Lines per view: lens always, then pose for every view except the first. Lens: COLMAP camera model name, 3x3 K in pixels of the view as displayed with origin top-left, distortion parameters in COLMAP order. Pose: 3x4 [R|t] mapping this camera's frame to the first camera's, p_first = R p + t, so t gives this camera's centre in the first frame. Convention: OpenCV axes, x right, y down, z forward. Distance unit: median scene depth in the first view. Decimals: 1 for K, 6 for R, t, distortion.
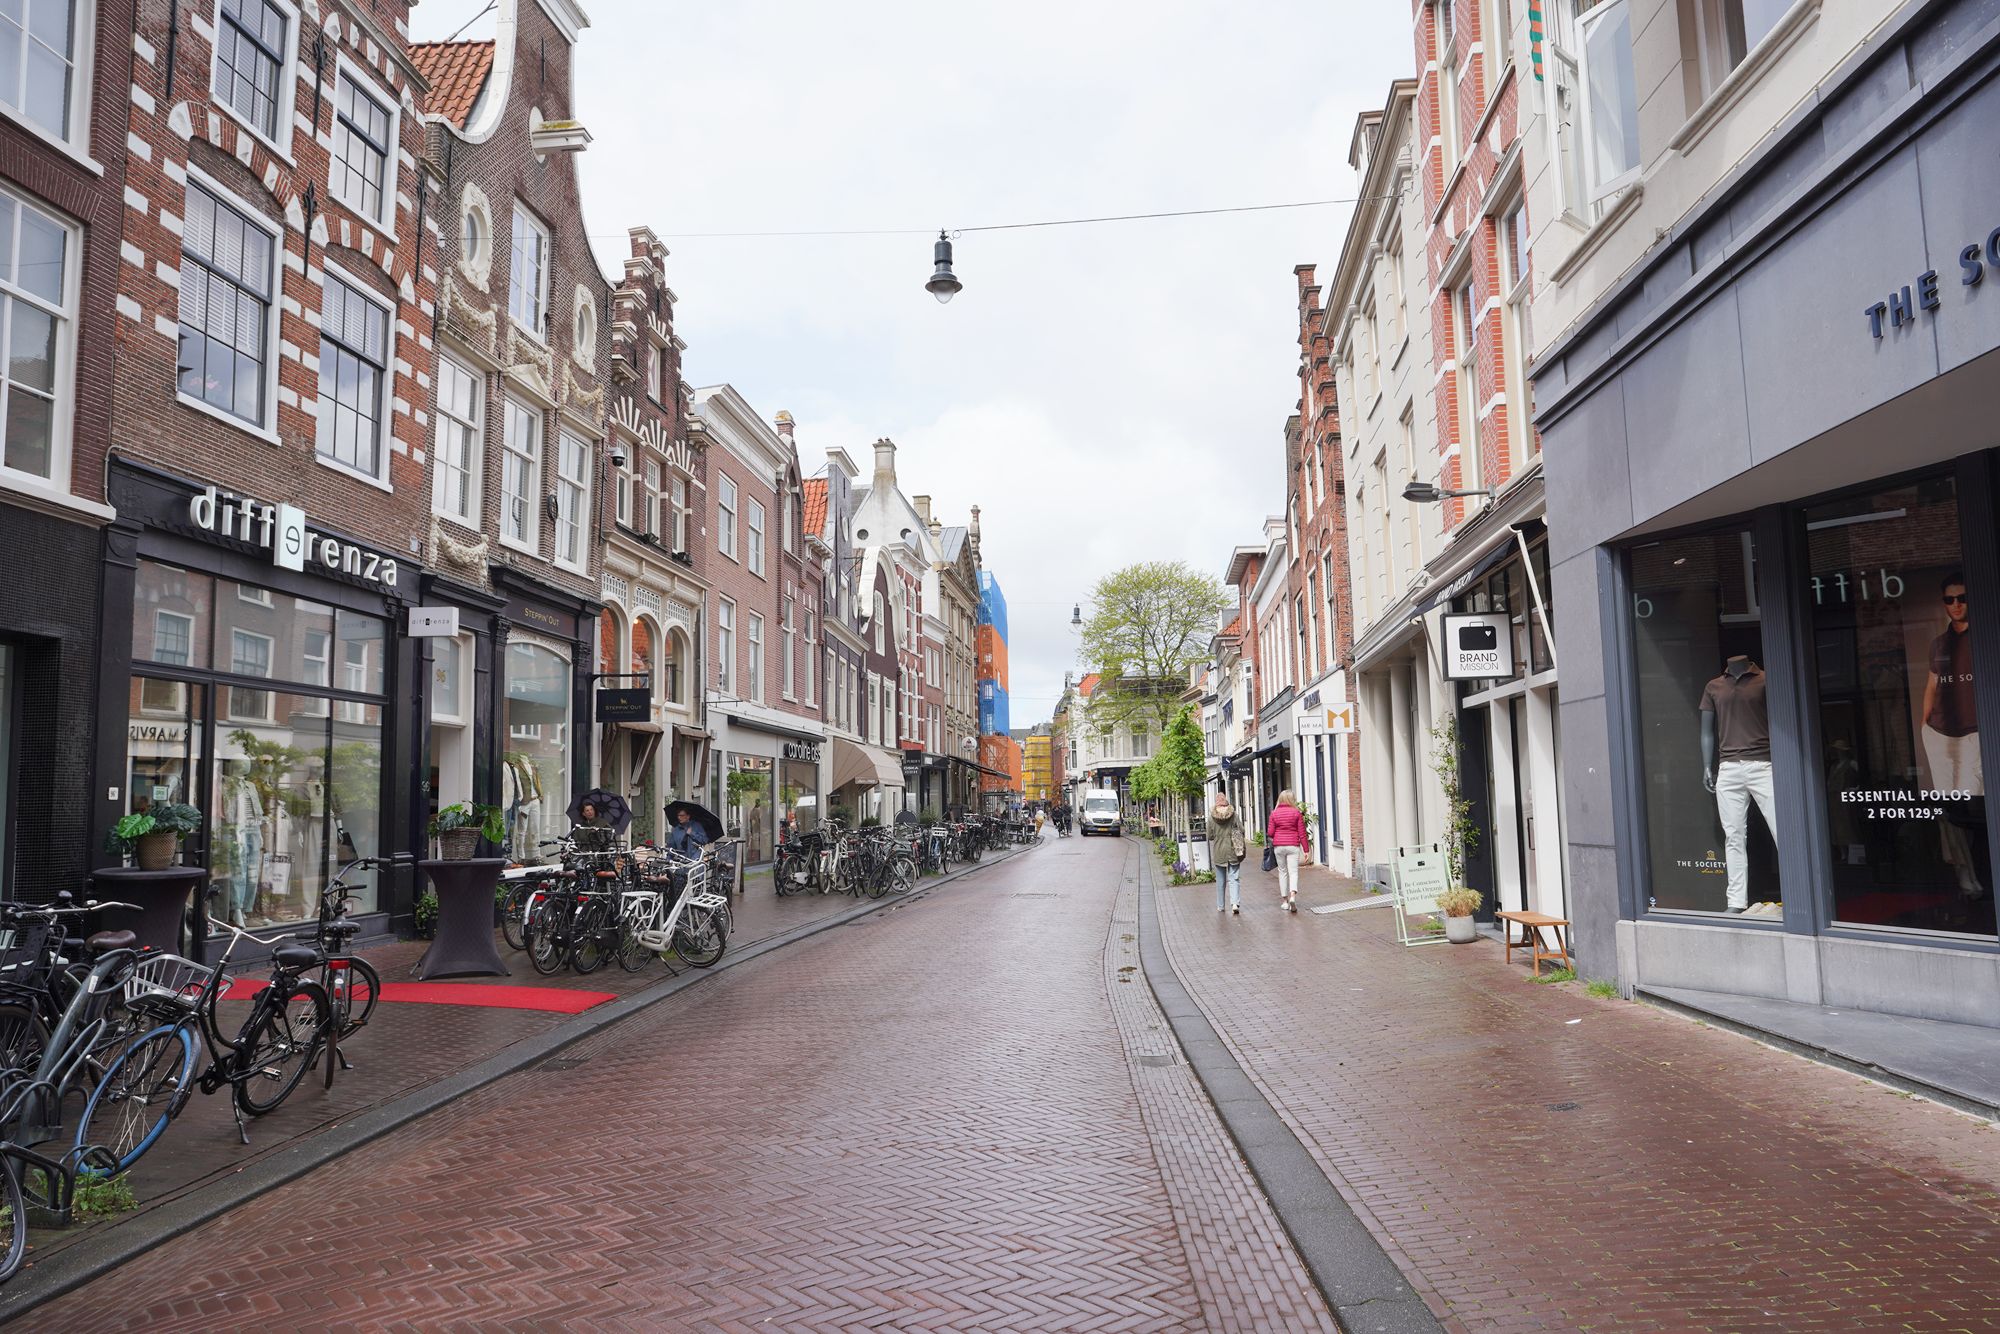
lens RADIAL K [[1345.5, 0, 997.5], [0, 1345.5, 680.0], [0, 0, 1]] dist [-0.030534, 0.026042]
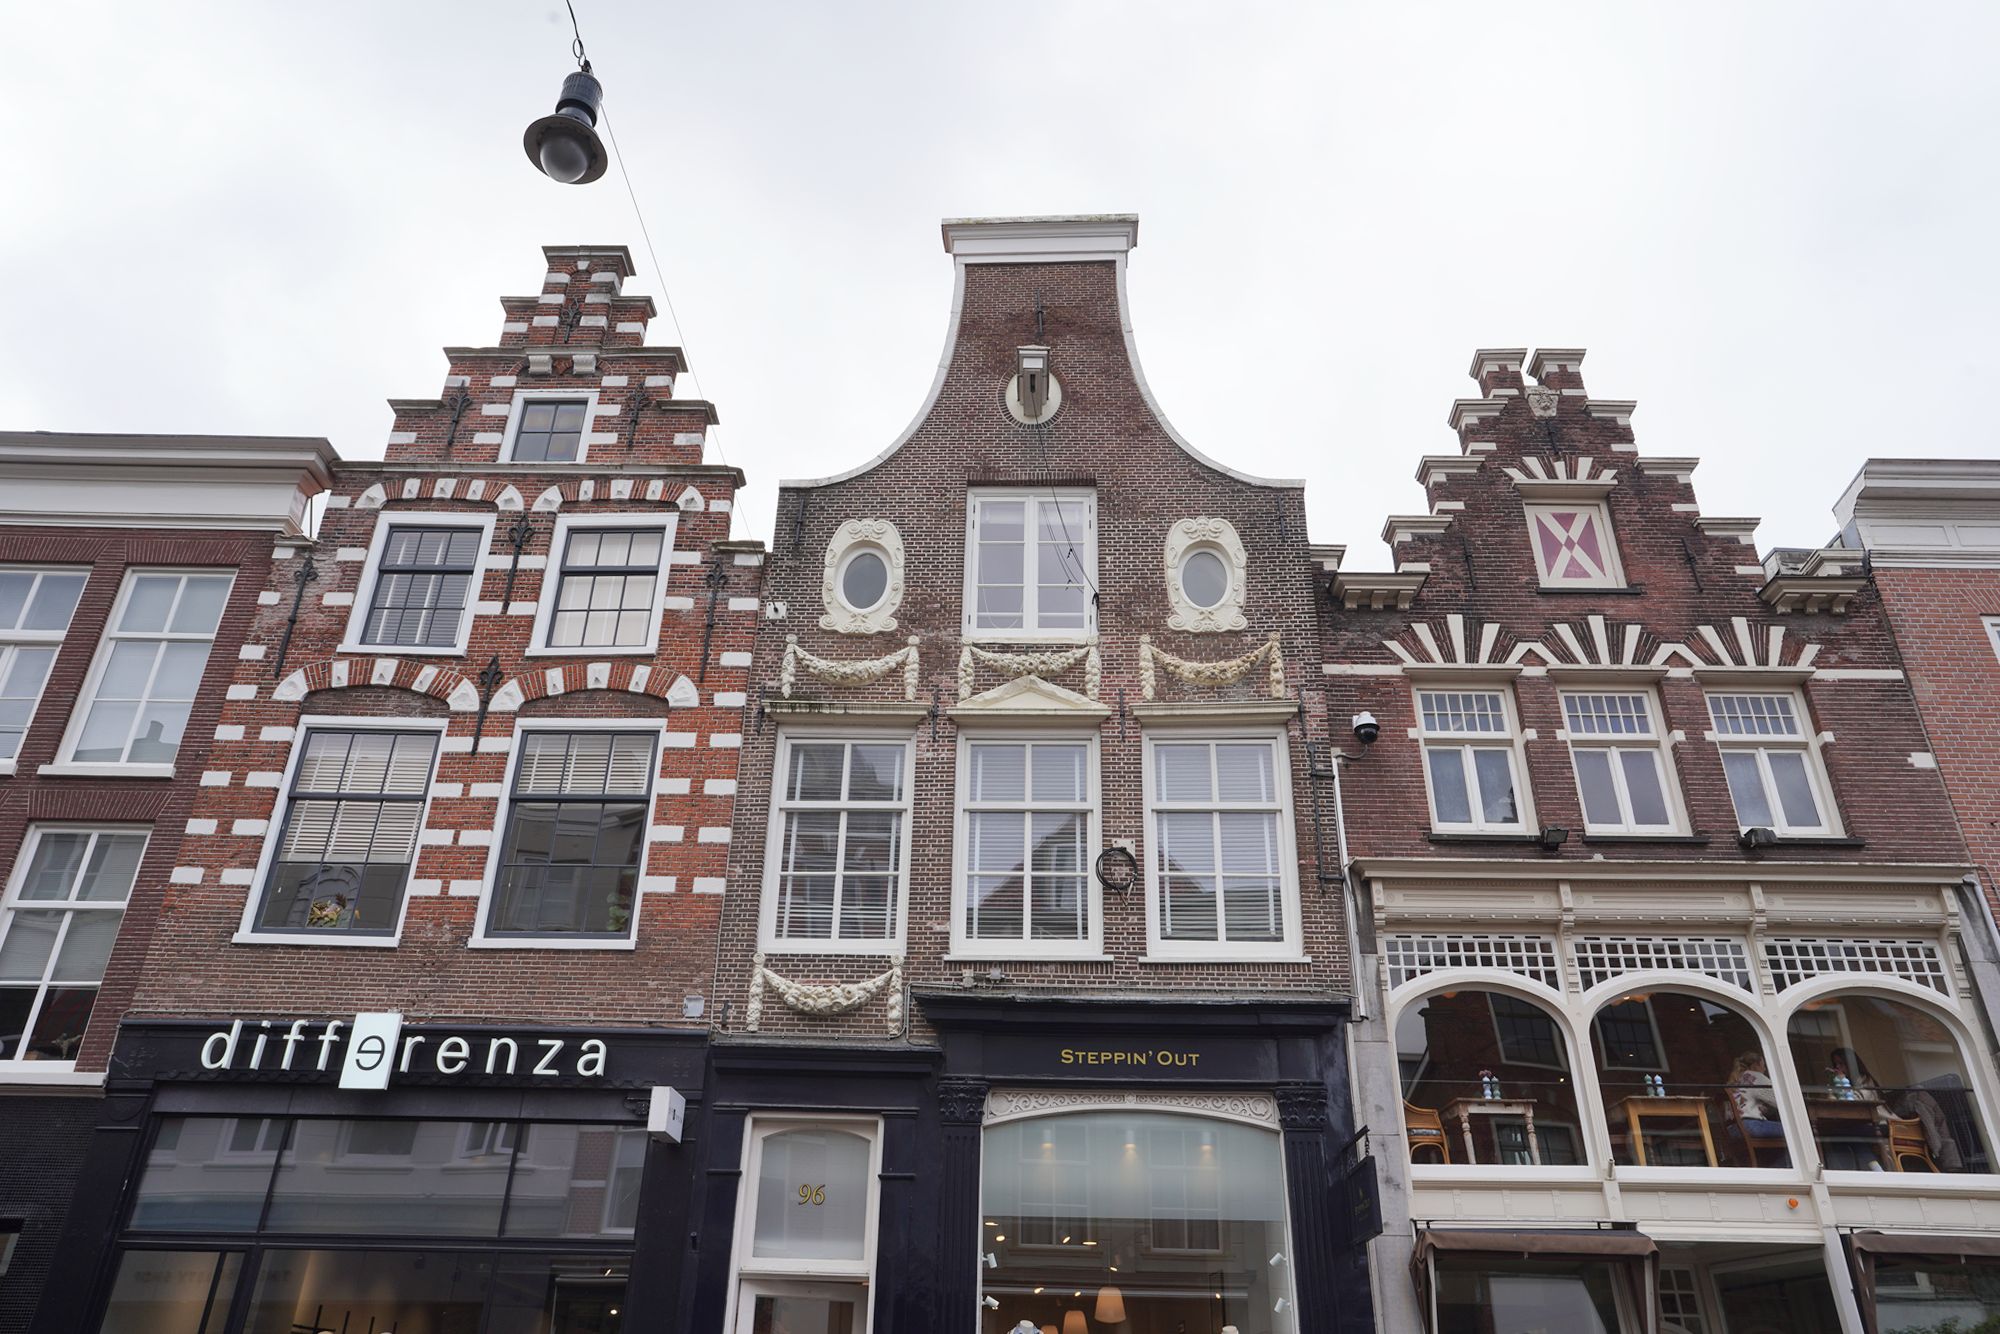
lens RADIAL K [[1343.9, 0, 986.8], [0, 1343.9, 673.3], [0, 0, 1]] dist [-0.031292, 0.028977]
pose [[0.060366, -0.464211, -0.883665, 0.344441], [0.070397, 0.885055, -0.460132, 0.096894], [0.995691, -0.034431, 0.086106, 1.324102]]
